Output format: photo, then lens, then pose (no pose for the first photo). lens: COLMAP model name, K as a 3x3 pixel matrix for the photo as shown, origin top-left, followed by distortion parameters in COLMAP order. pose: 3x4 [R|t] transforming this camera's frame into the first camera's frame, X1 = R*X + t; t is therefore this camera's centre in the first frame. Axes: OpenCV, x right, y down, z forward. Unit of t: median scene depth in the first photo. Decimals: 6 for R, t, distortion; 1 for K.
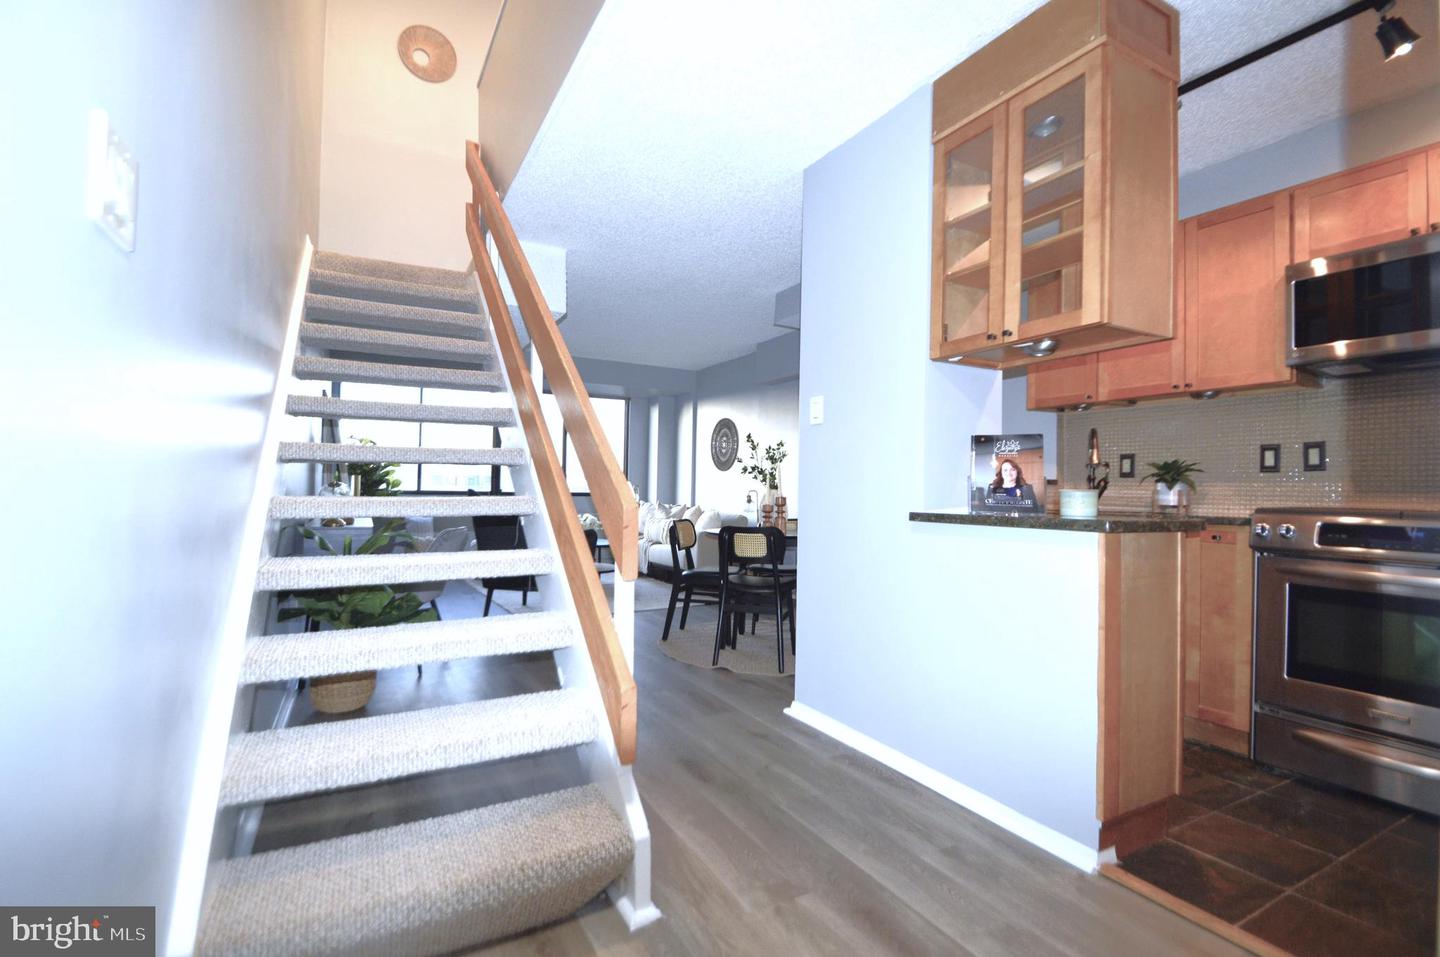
lens RADIAL K [[643.7, 0, 700.9], [0, 643.7, 482.7], [0, 0, 1]] dist [0.001448, -0.008720]
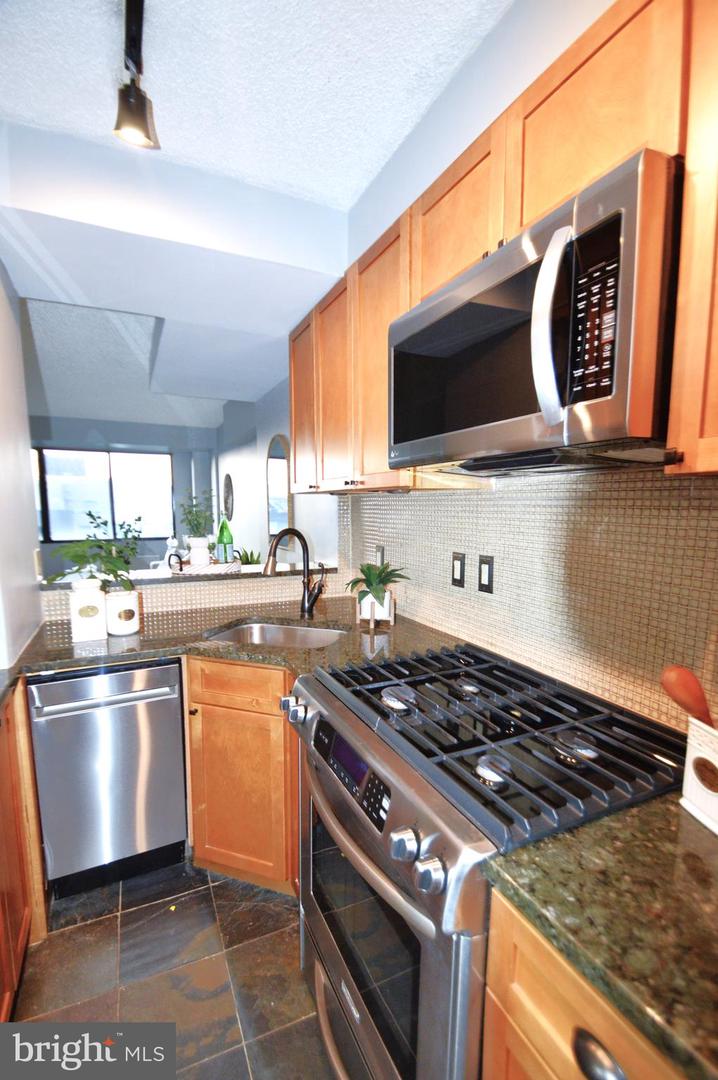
lens RADIAL K [[489.0, 0, 358.7], [0, 489.0, 563.4], [0, 0, 1]] dist [0.020570, -0.017820]
pose [[0.998768, -0.008055, -0.048965, 0.773846], [0.014202, 0.991862, 0.126527, -0.124013], [0.047548, -0.127066, 0.990754, 0.366394]]
